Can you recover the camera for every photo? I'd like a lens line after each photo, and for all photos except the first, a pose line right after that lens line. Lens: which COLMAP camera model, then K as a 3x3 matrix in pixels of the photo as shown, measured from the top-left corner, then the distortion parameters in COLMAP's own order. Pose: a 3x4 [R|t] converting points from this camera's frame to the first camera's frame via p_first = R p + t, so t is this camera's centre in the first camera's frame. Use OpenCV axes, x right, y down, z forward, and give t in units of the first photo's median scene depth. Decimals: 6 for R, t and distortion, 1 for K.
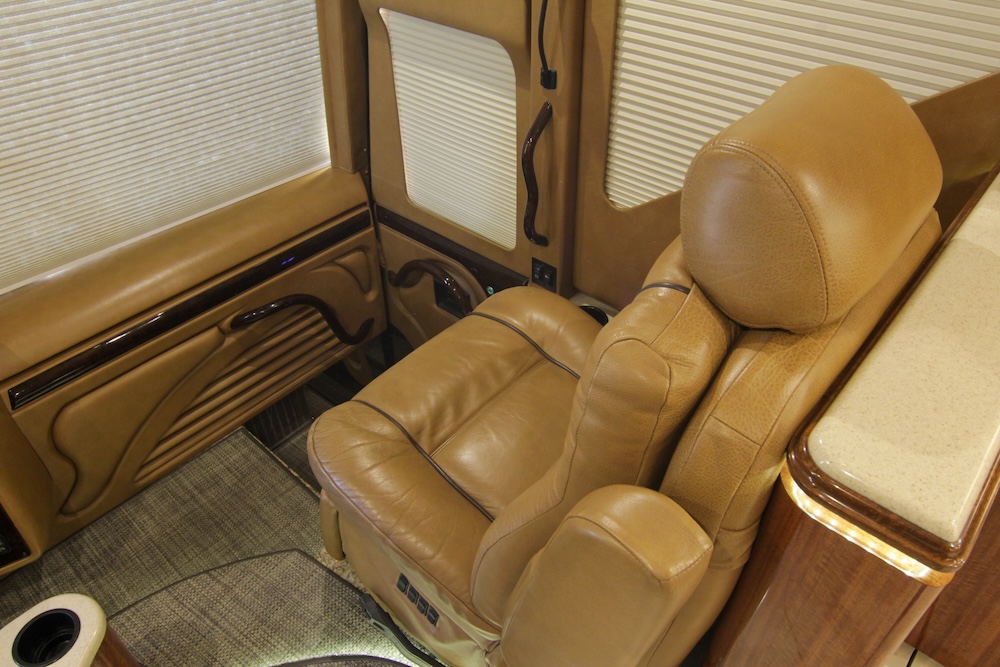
lens RADIAL K [[720.1, 0, 501.2], [0, 720.1, 332.7], [0, 0, 1]] dist [0.009078, -0.028941]
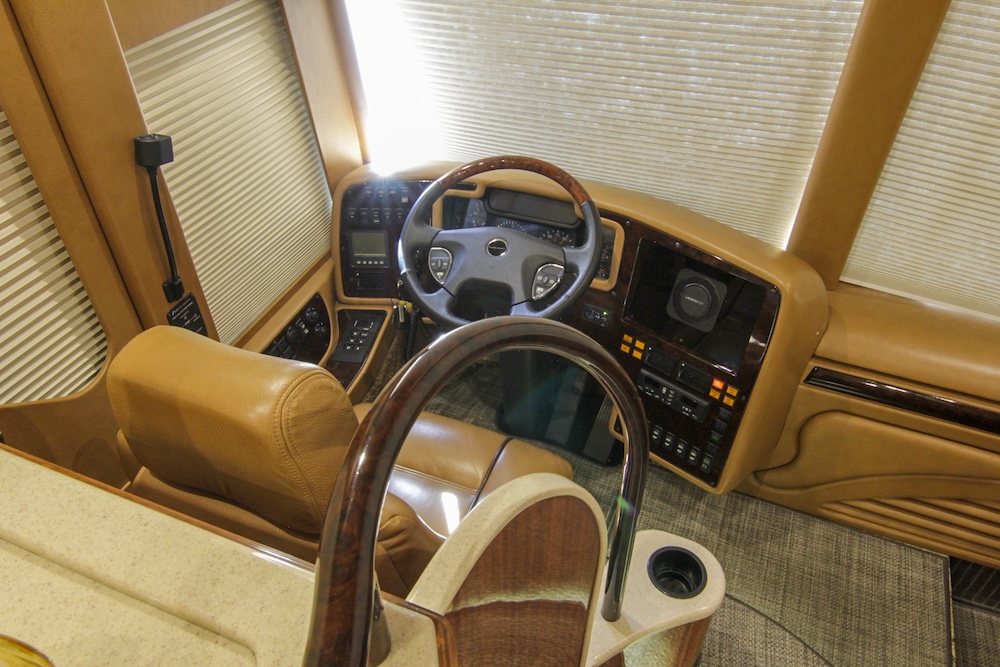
lens RADIAL K [[720.1, 0, 496.8], [0, 720.1, 334.9], [0, 0, 1]] dist [0.009078, -0.028941]
pose [[0.324538, 0.613712, -0.719745, -0.102159], [-0.615741, 0.714699, 0.331767, -0.012323], [0.718010, 0.335505, 0.609835, 0.017950]]
